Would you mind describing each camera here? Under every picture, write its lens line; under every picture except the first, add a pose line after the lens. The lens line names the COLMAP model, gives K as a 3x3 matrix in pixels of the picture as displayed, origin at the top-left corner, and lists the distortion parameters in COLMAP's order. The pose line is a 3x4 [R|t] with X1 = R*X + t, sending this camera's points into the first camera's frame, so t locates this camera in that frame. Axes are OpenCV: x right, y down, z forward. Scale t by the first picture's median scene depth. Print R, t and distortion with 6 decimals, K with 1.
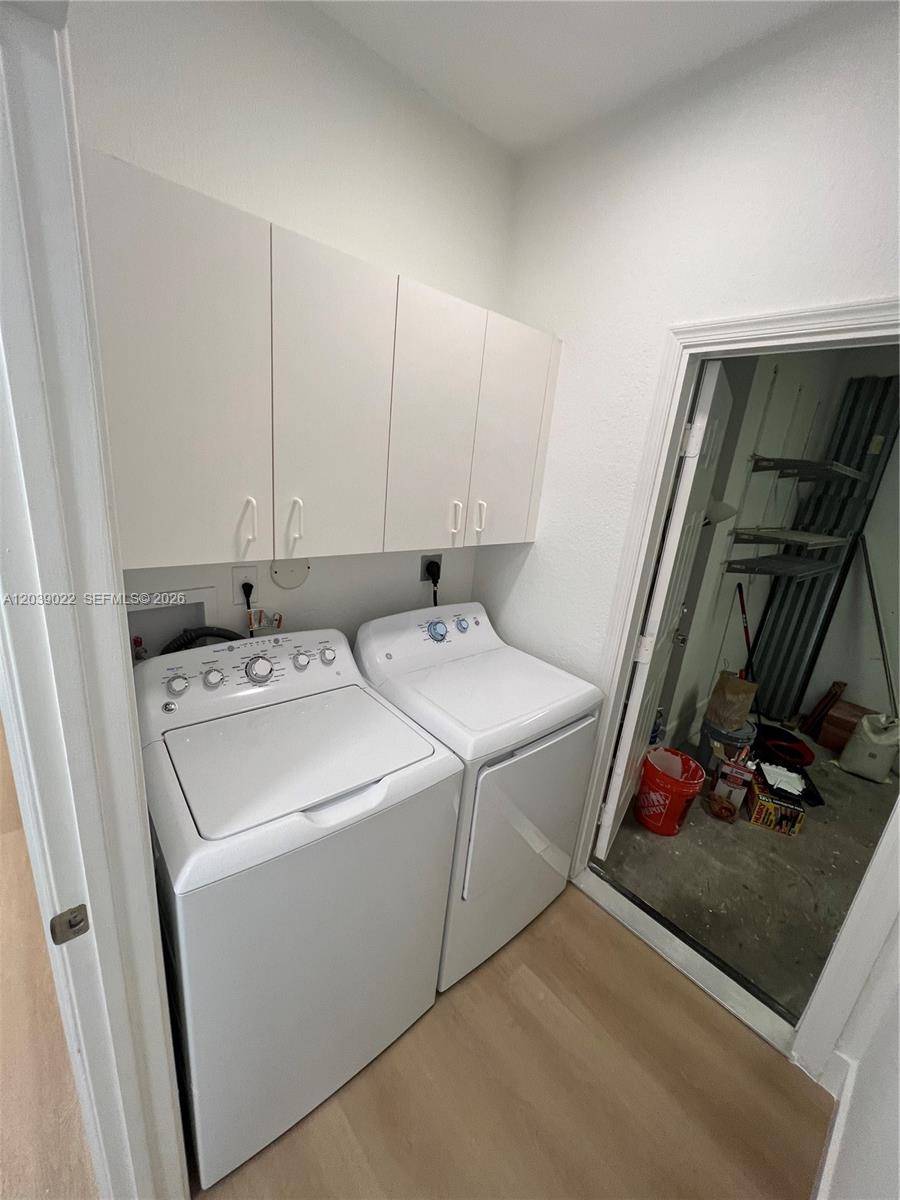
lens RADIAL K [[479.3, 0, 450.0], [0, 479.3, 600.0], [0, 0, 1]] dist [-0.002407, -0.000007]
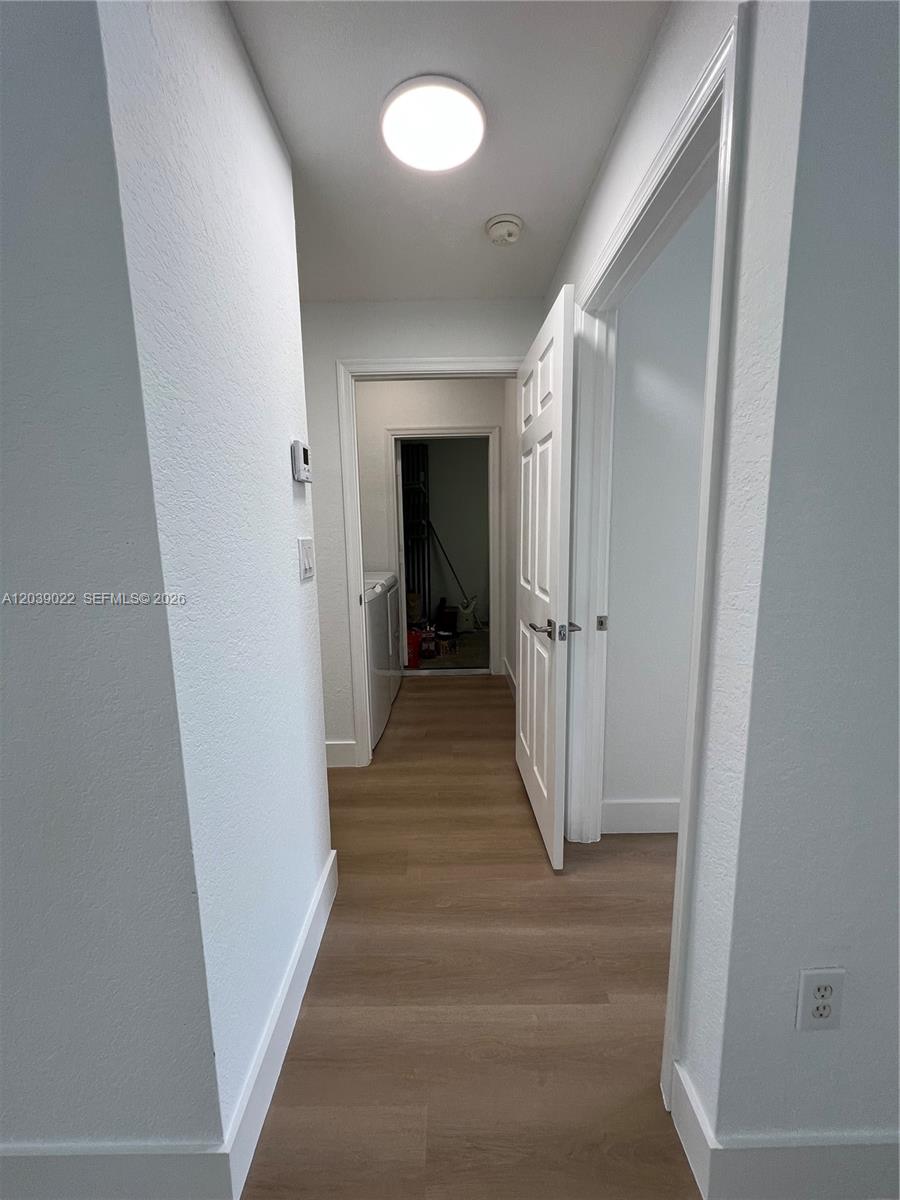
lens RADIAL K [[479.3, 0, 450.0], [0, 479.3, 600.0], [0, 0, 1]] dist [-0.002407, -0.000007]
pose [[0.661482, -0.218108, 0.717544, -1.091689], [0.295054, 0.955304, 0.018377, 0.311925], [-0.689481, 0.199558, 0.696270, -0.705866]]
